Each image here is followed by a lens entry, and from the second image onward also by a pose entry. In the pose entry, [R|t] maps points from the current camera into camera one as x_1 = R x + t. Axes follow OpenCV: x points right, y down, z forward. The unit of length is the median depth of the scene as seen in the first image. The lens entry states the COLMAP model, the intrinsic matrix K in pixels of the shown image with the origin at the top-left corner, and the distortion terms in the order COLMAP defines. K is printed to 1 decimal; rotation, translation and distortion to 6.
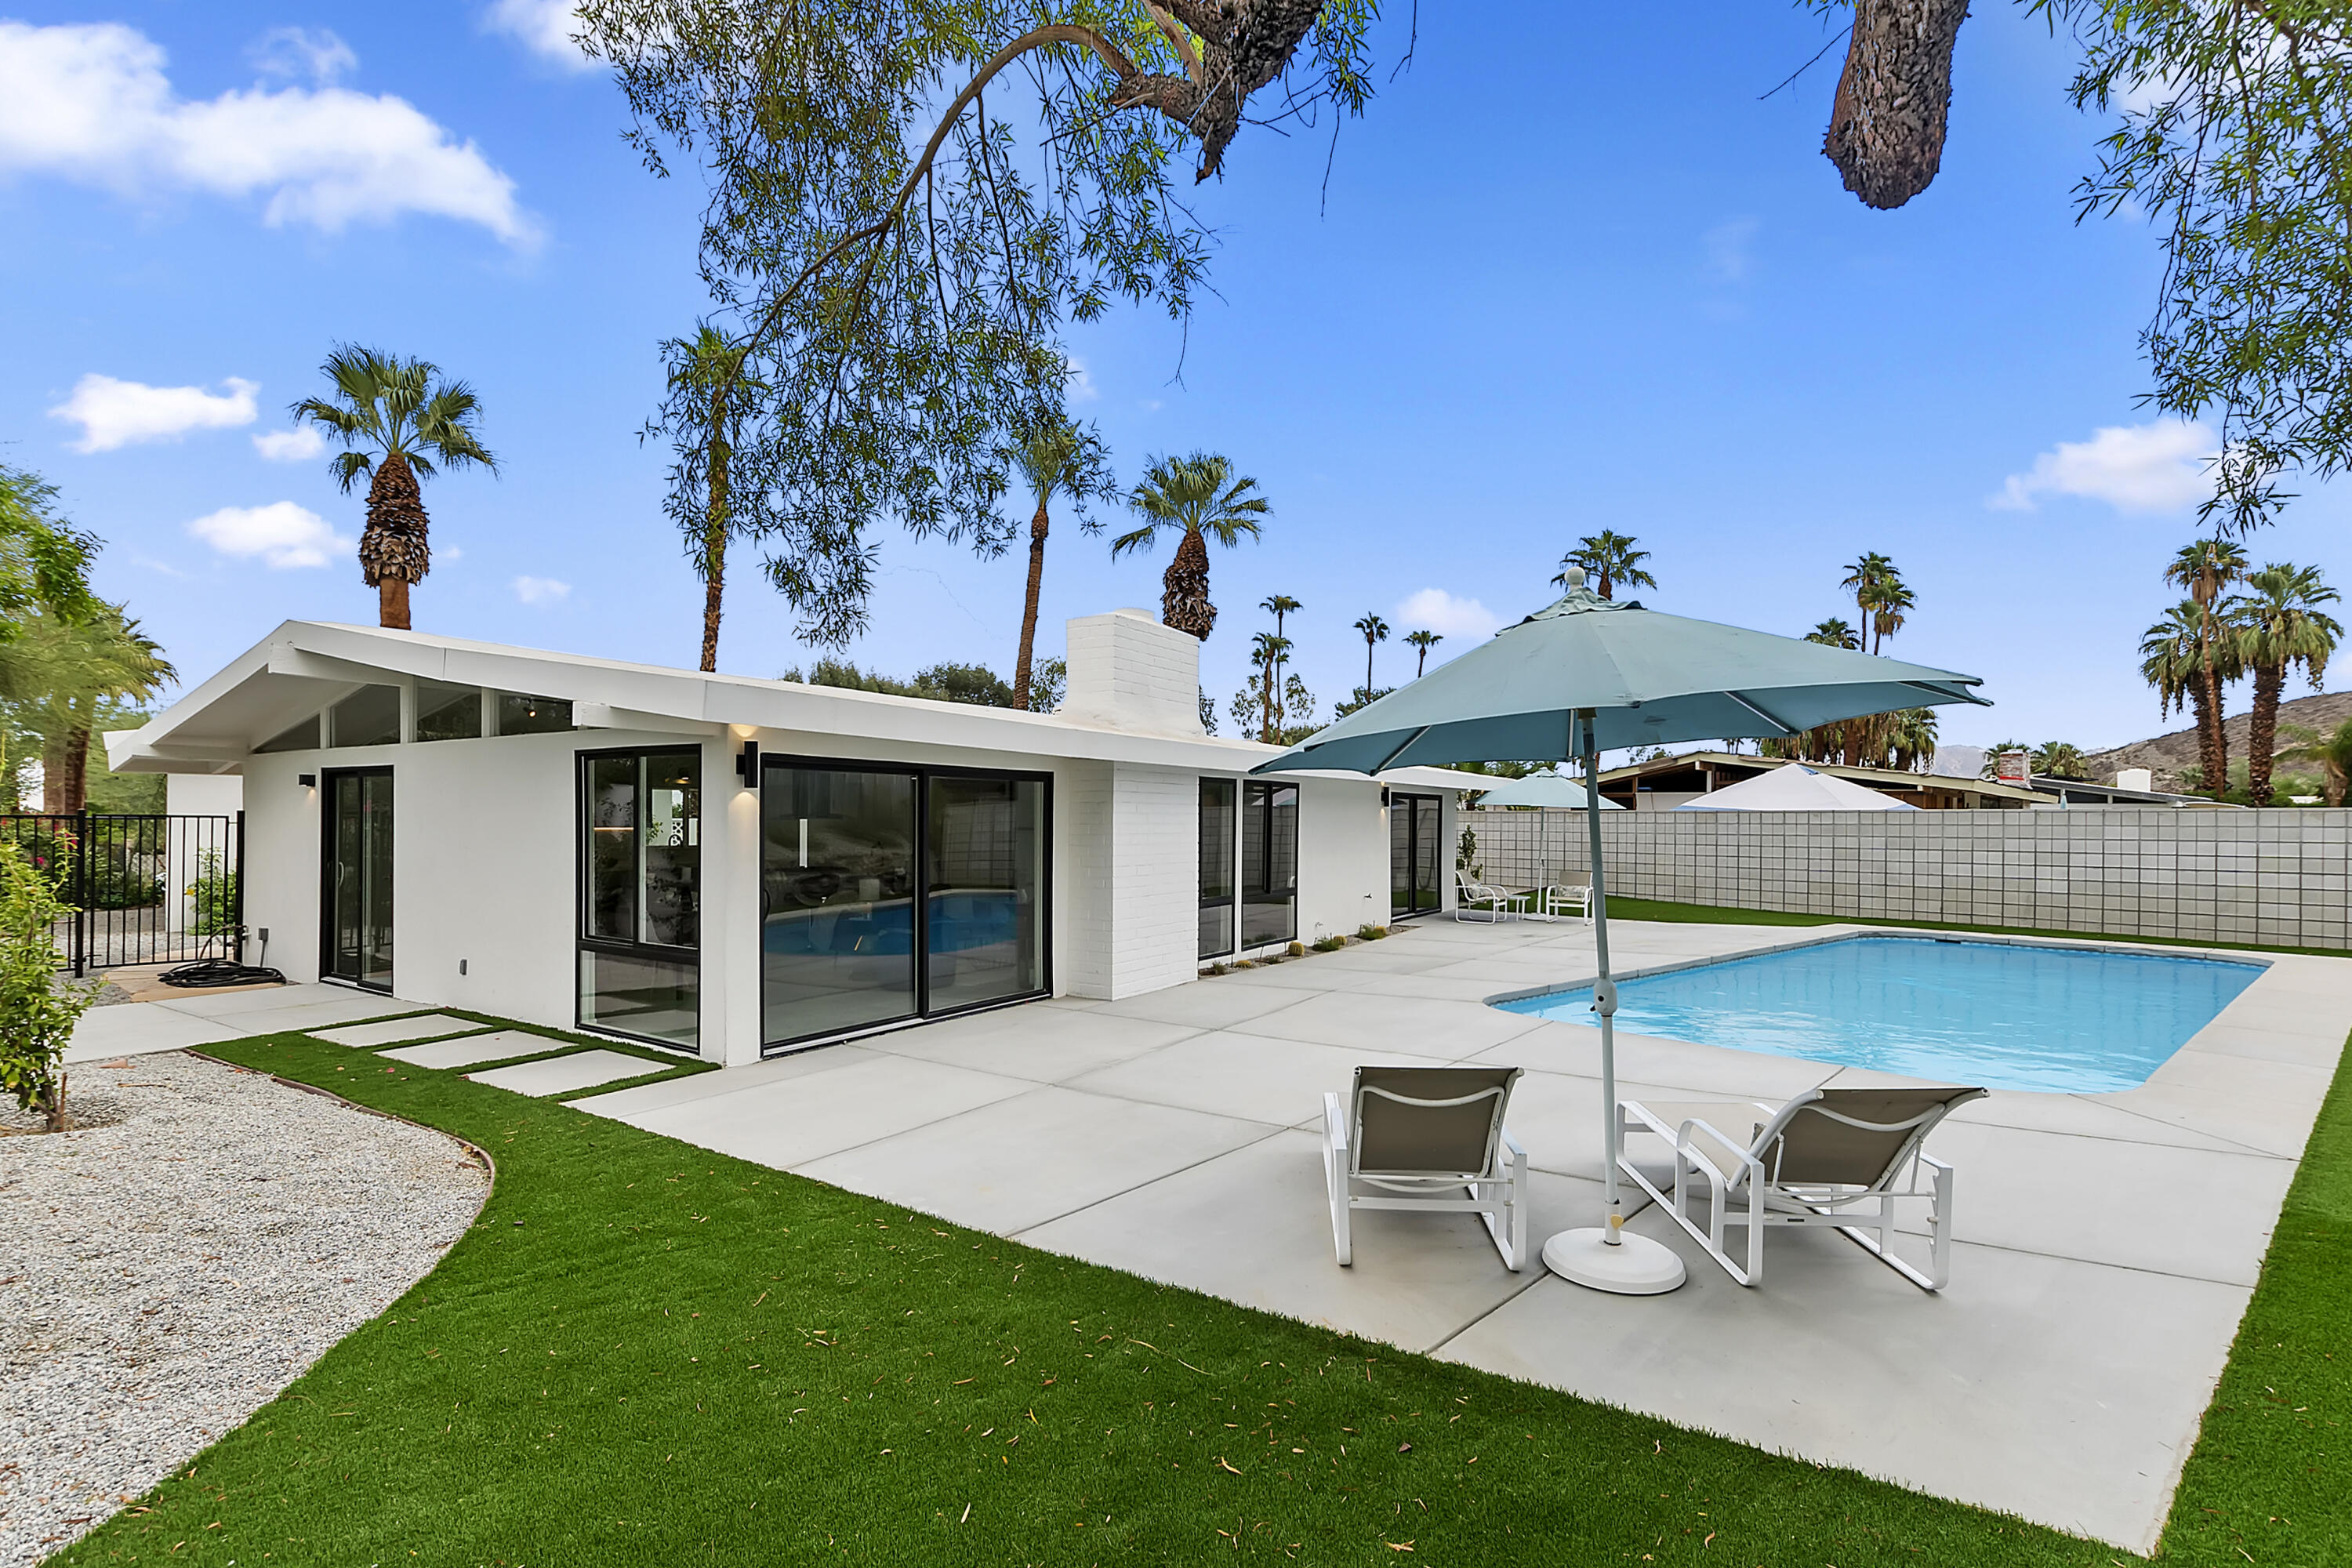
lens RADIAL K [[1074.2, 0, 1190.1], [0, 1074.2, 816.8], [0, 0, 1]] dist [-0.001350, -0.000343]
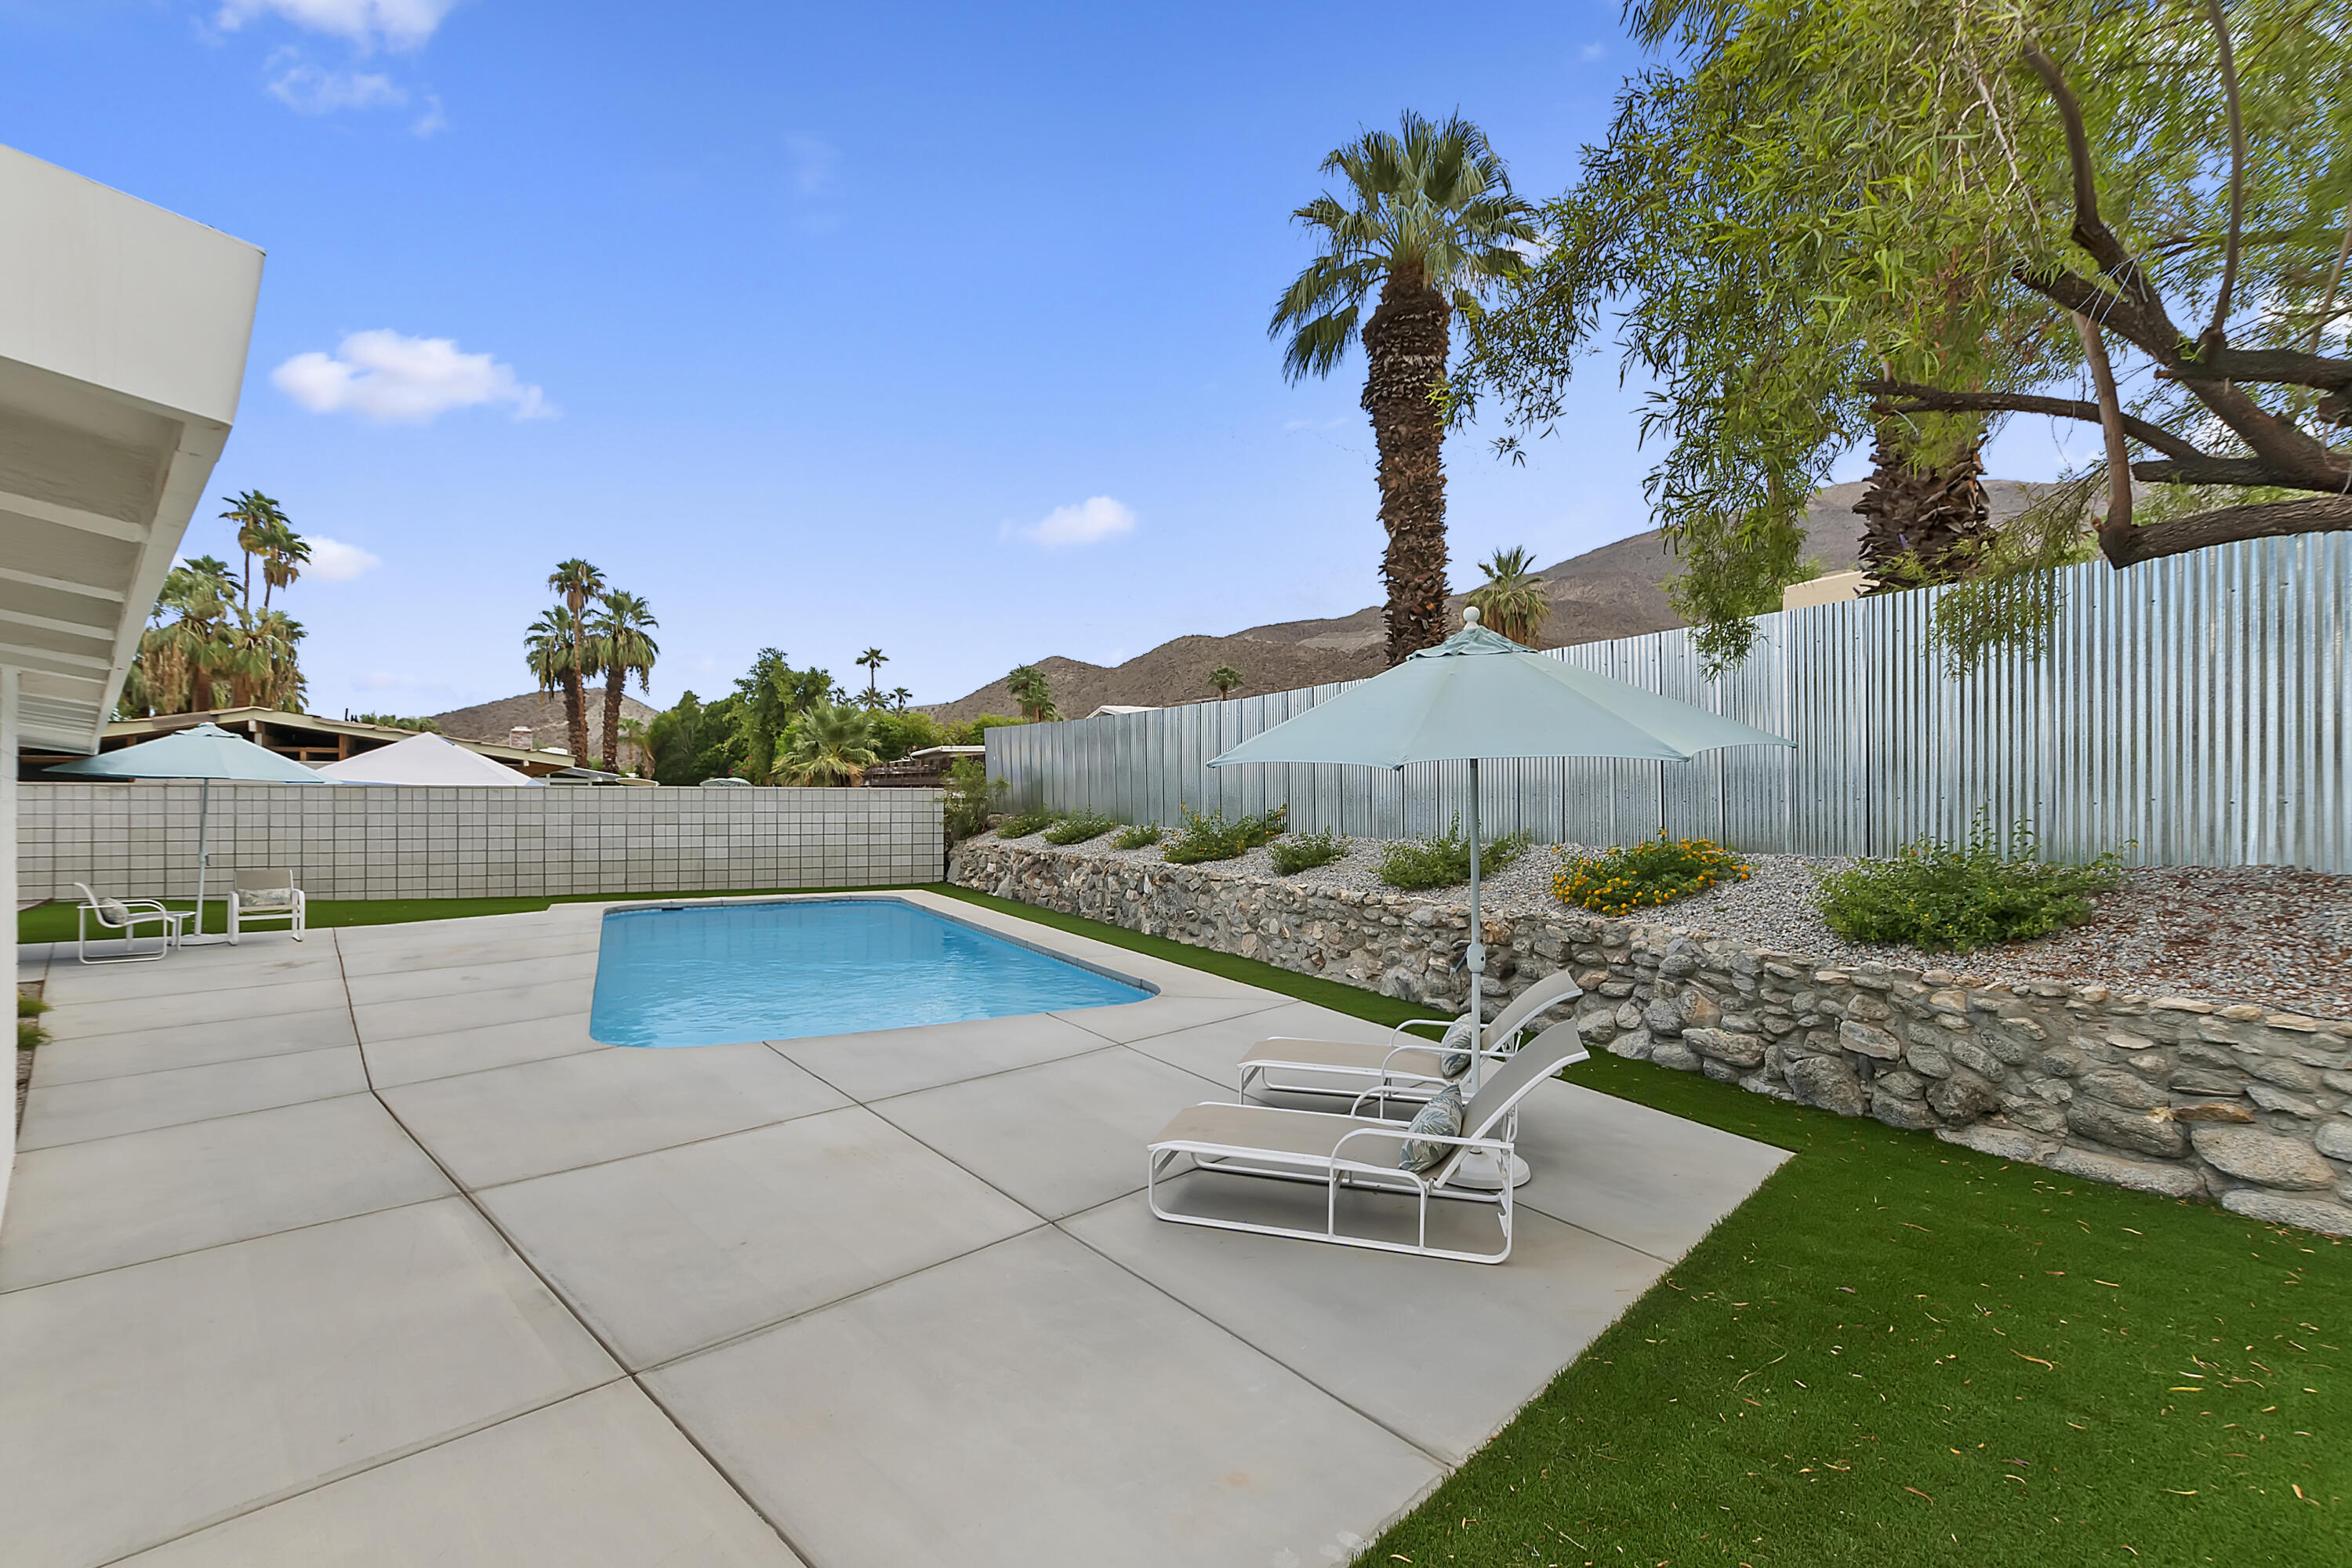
lens RADIAL K [[1054.8, 0, 1176.0], [0, 1054.8, 791.9], [0, 0, 1]] dist [-0.006069, 0.000251]
pose [[0.211707, -0.000683, 0.977333, -0.169987], [-0.005617, 0.999982, 0.001915, -0.005447], [-0.977317, -0.005895, 0.211699, 0.207999]]
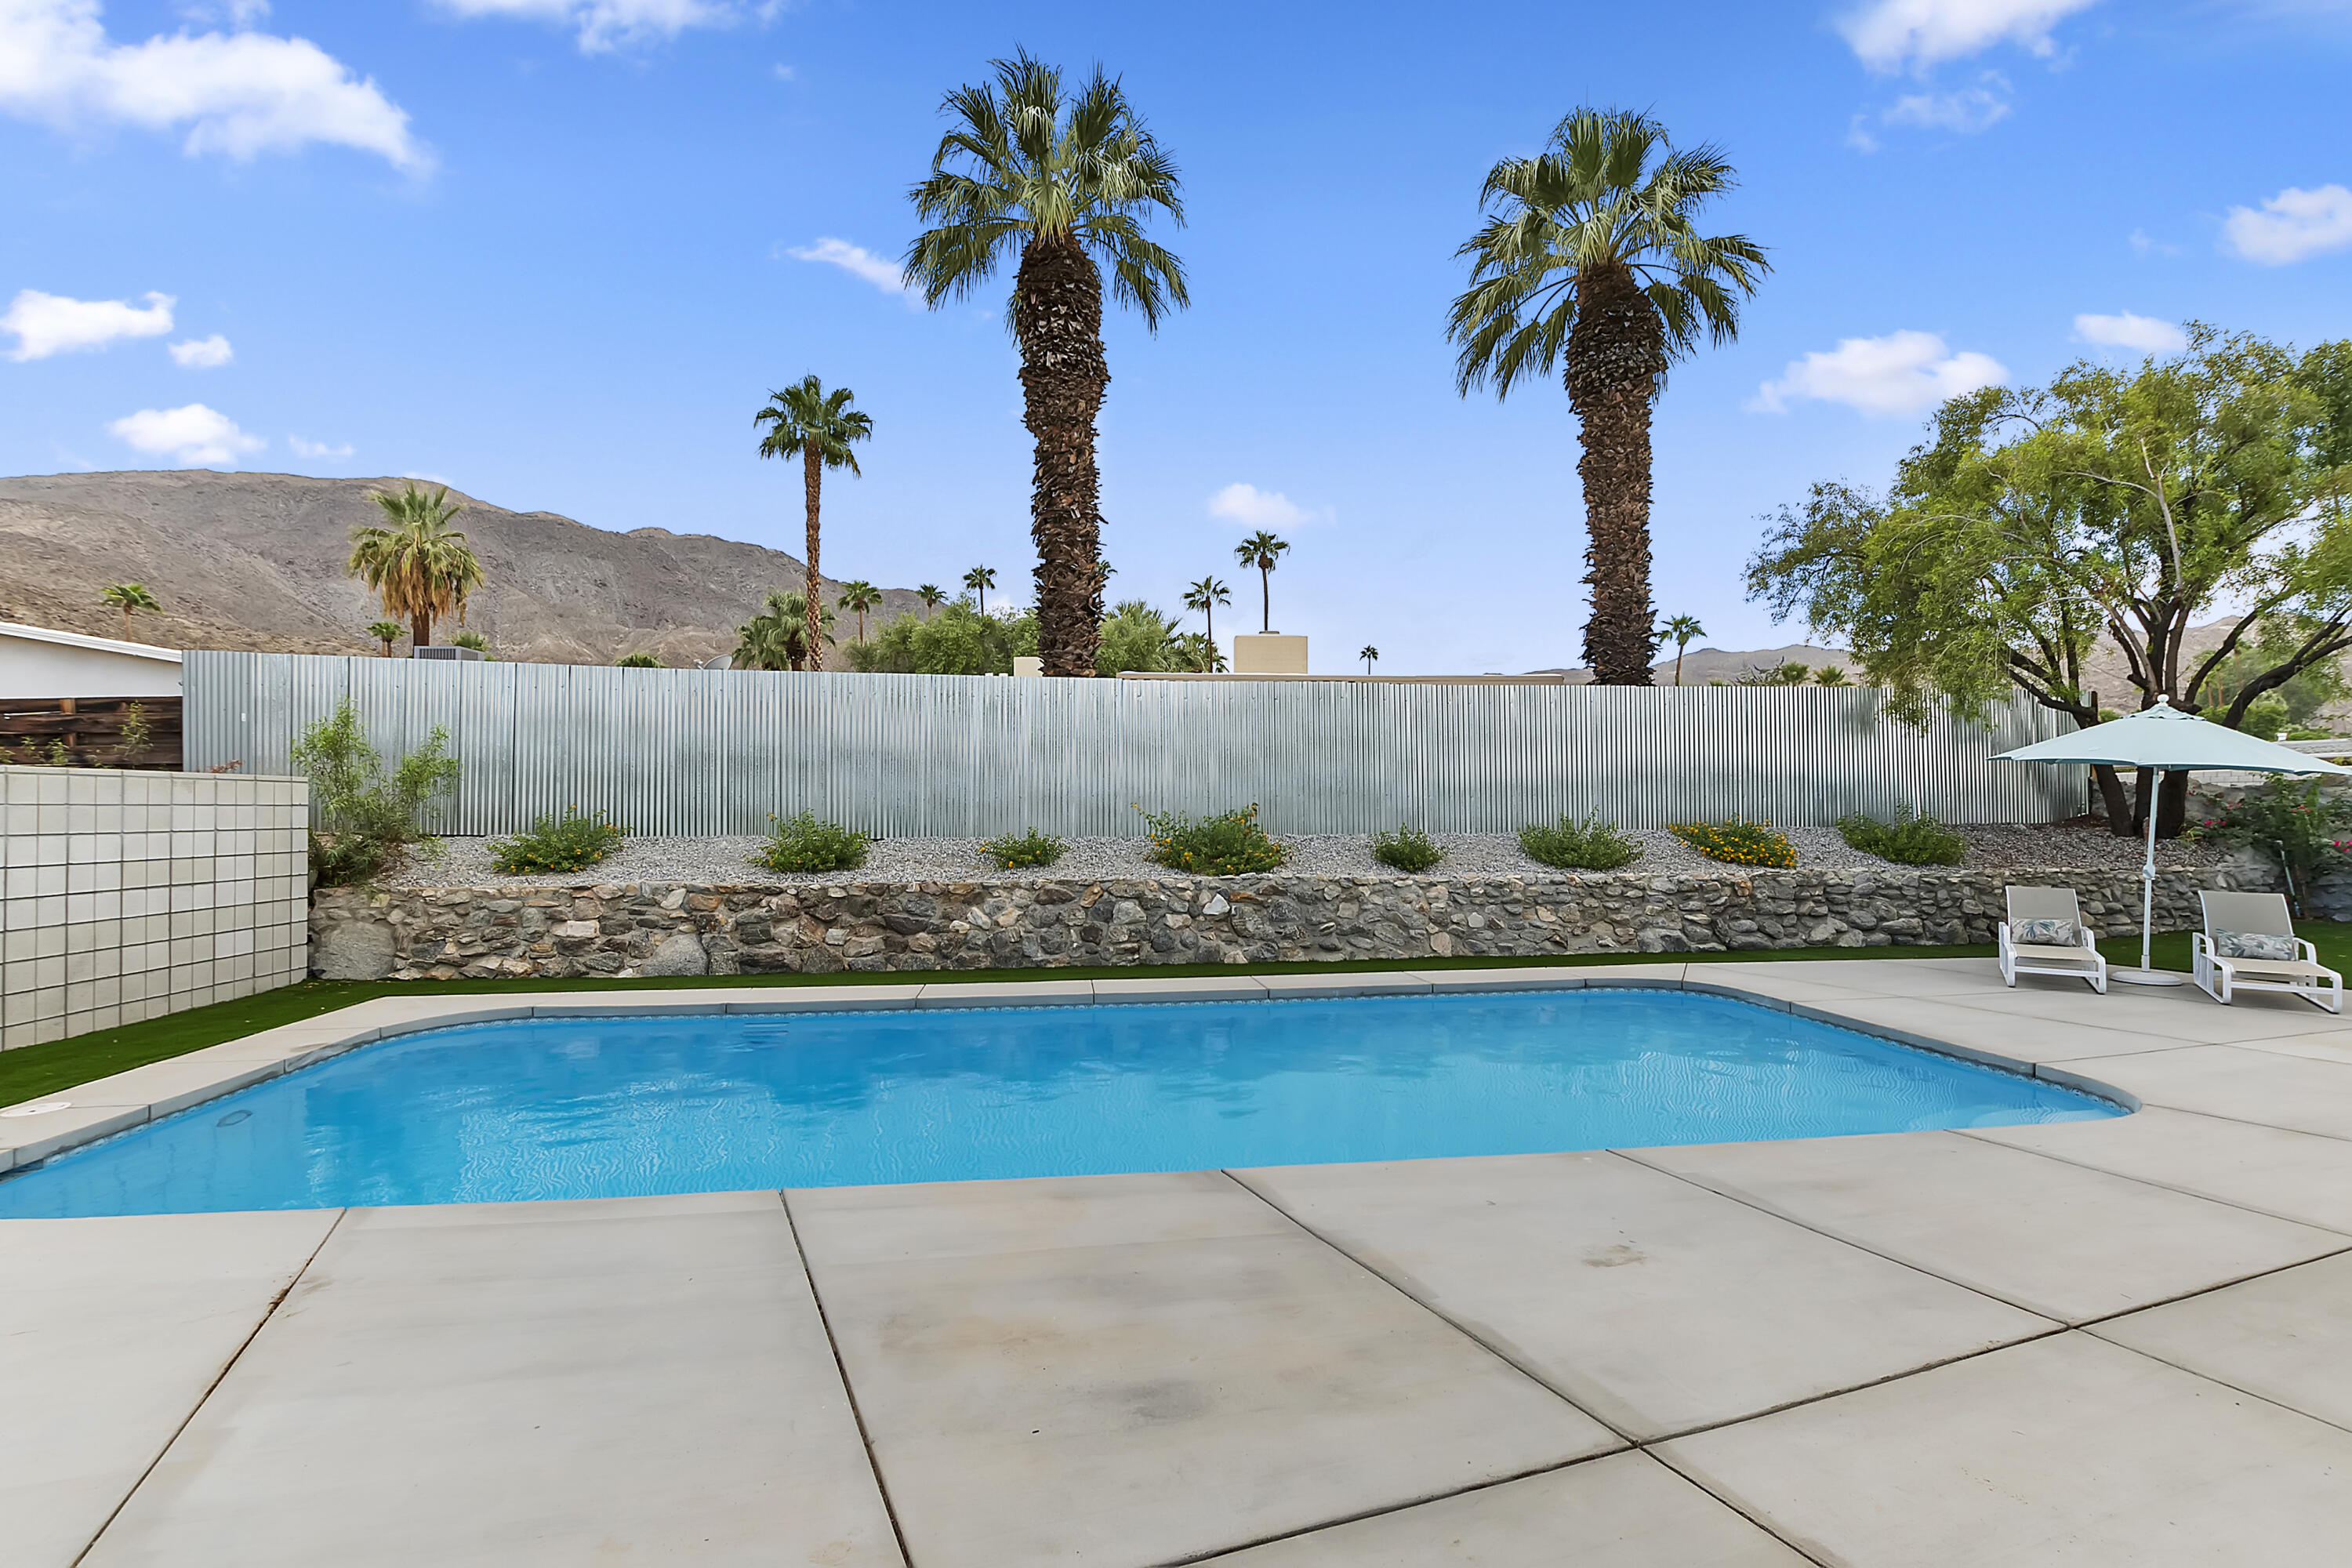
lens RADIAL K [[1054.0, 0, 1187.1], [0, 1054.0, 792.0], [0, 0, 1]] dist [-0.029431, 0.005789]
pose [[-0.842942, 0.002856, 0.537996, 0.187245], [-0.005104, 0.999898, -0.013305, 0.004566], [-0.537980, -0.013961, -0.842842, 0.802664]]
